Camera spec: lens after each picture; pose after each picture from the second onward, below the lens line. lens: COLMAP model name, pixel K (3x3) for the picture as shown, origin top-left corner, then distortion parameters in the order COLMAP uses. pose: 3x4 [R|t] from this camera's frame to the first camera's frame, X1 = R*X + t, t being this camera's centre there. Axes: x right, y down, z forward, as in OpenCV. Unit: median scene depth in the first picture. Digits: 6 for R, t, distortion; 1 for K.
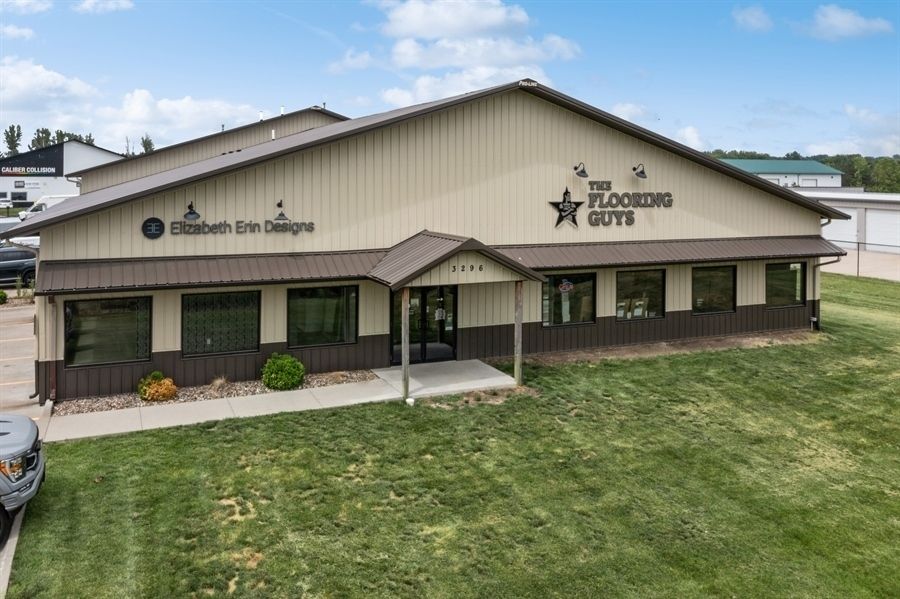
lens RADIAL K [[741.6, 0, 450.0], [0, 741.6, 299.5], [0, 0, 1]] dist [-0.000886, -0.001028]
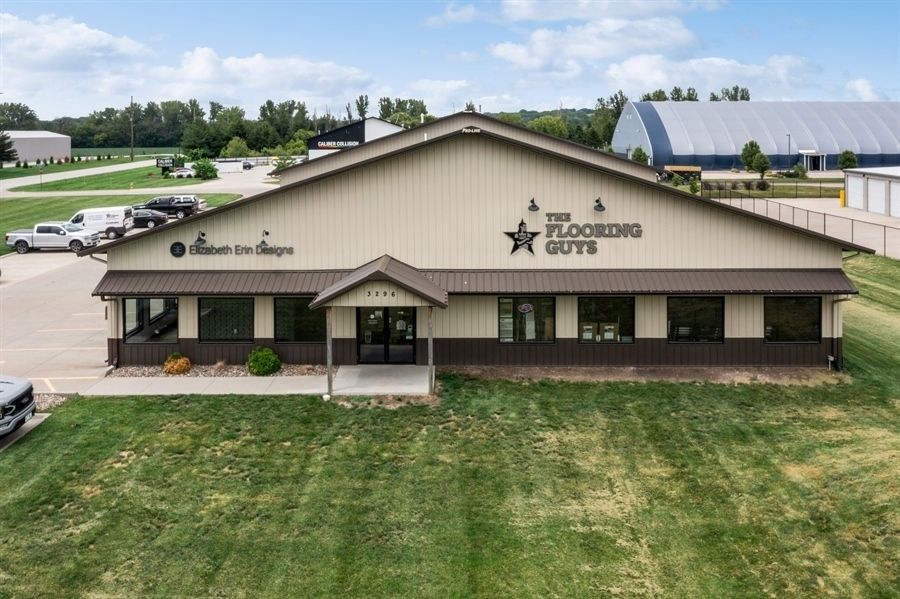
lens RADIAL K [[755.0, 0, 452.1], [0, 755.0, 276.6], [0, 0, 1]] dist [-0.001583, 0.000580]
pose [[0.910498, 0.063352, -0.408632, 0.515619], [-0.053778, 0.997943, 0.034891, -0.097583], [0.410002, -0.009793, 0.912032, -0.062246]]
